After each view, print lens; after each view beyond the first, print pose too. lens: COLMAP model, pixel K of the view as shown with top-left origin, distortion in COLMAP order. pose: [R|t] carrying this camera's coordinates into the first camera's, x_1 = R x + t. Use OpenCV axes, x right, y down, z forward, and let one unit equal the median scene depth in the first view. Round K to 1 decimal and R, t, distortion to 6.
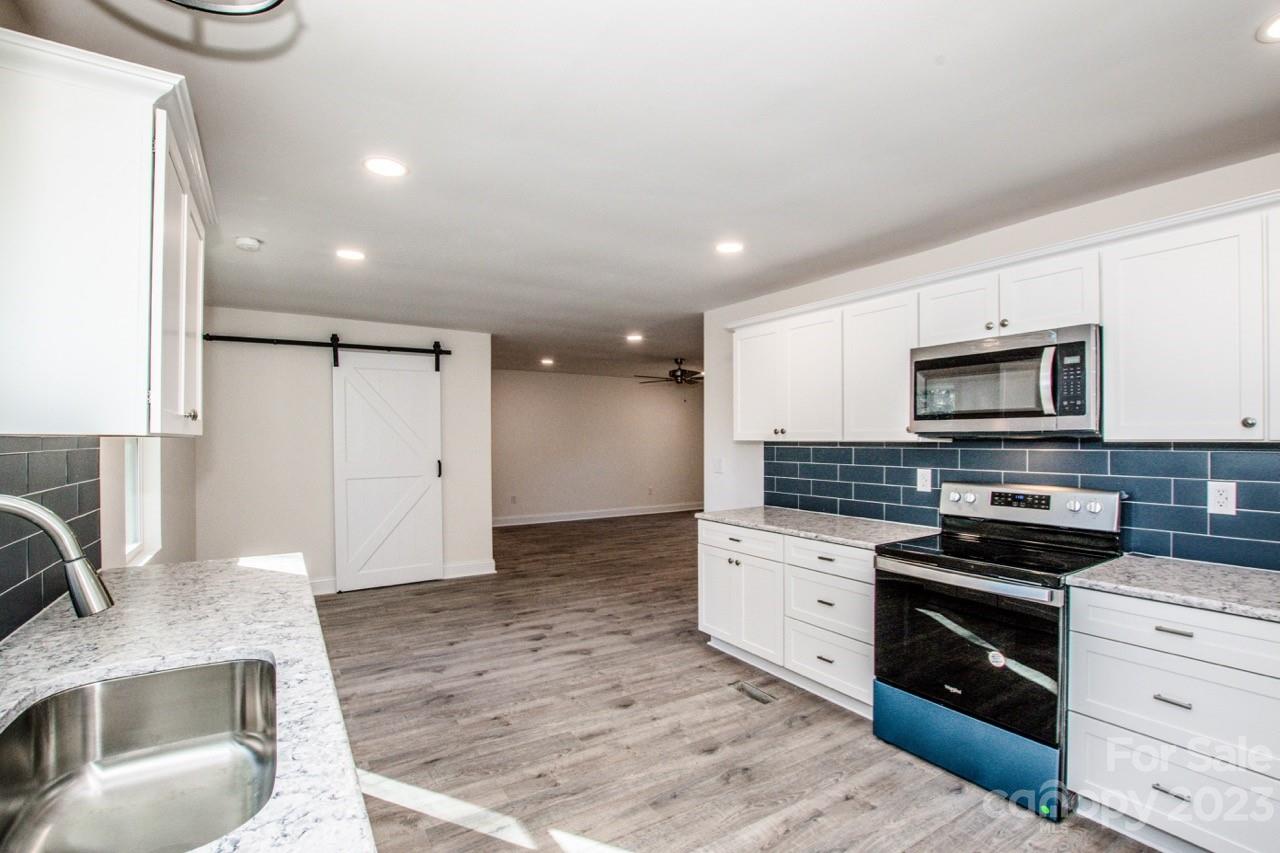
lens RADIAL K [[573.3, 0, 657.2], [0, 573.3, 430.7], [0, 0, 1]] dist [-0.037891, 0.004602]
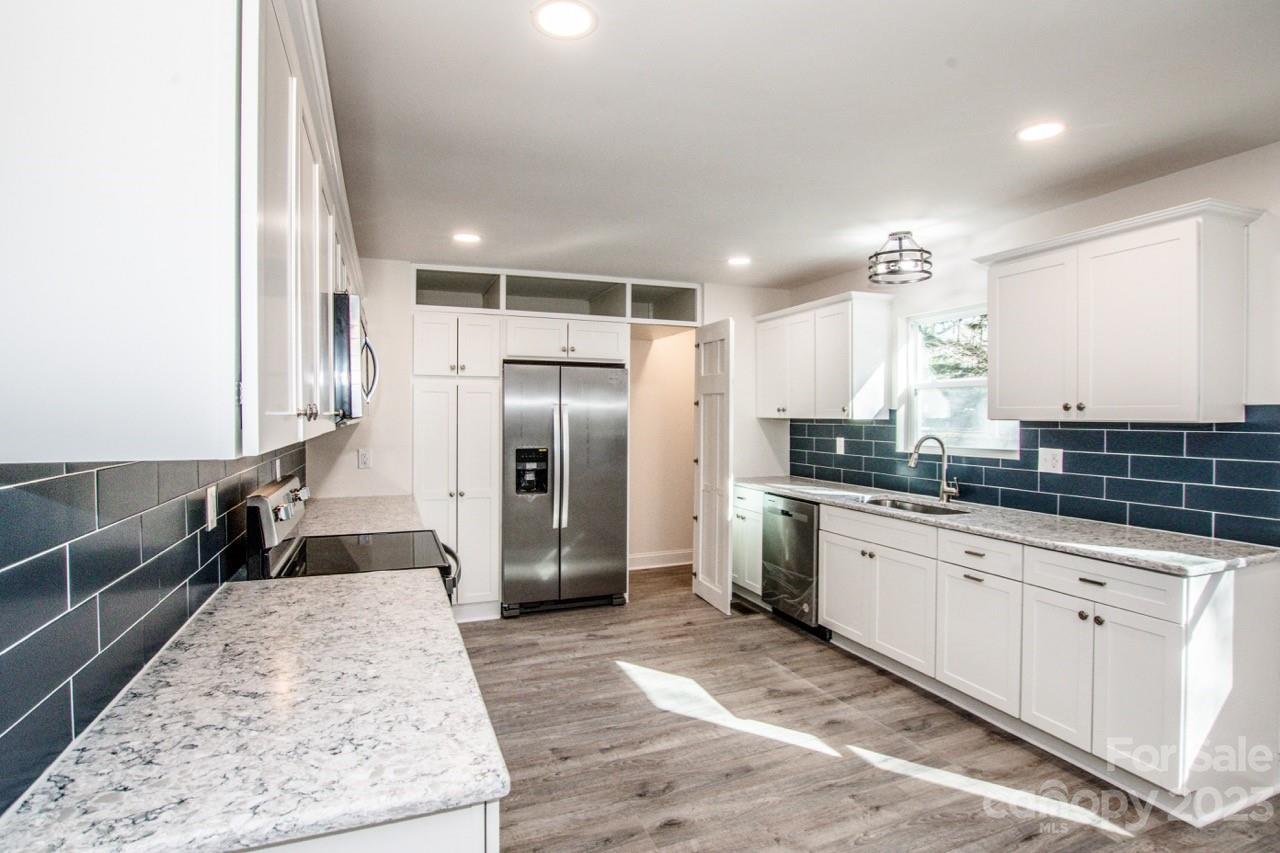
lens RADIAL K [[641.7, 0, 646.1], [0, 641.7, 424.4], [0, 0, 1]] dist [-0.021605, 0.000825]
pose [[-0.976361, -0.005045, 0.216089, -0.048840], [-0.005063, 0.999987, 0.000470, 0.010779], [-0.216088, -0.000635, -0.976374, 1.486483]]
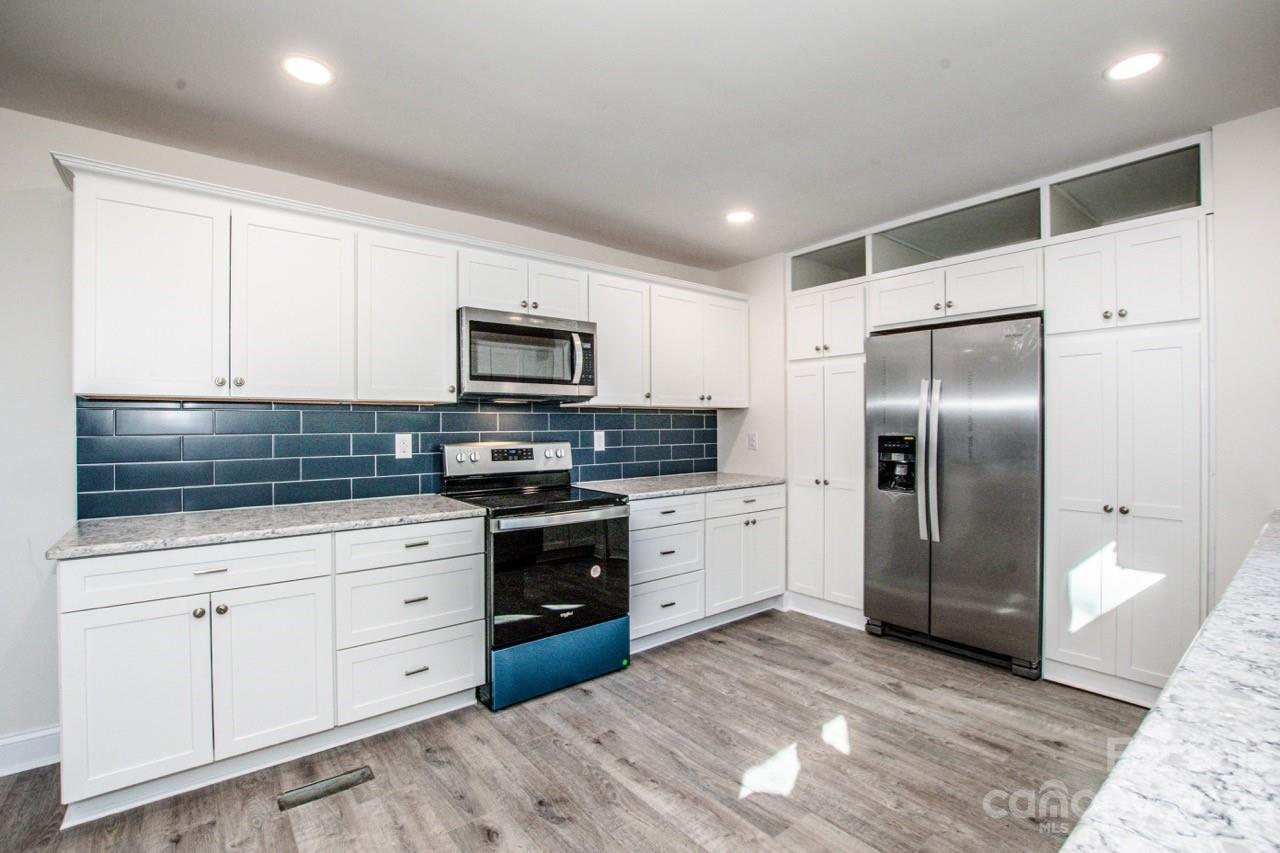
lens RADIAL K [[574.6, 0, 634.6], [0, 574.6, 421.9], [0, 0, 1]] dist [-0.036276, 0.006178]
pose [[-0.079588, 0.005909, 0.996810, -0.487413], [-0.007838, 0.999948, -0.006554, 0.050963], [-0.996797, -0.008335, -0.079538, 0.704510]]
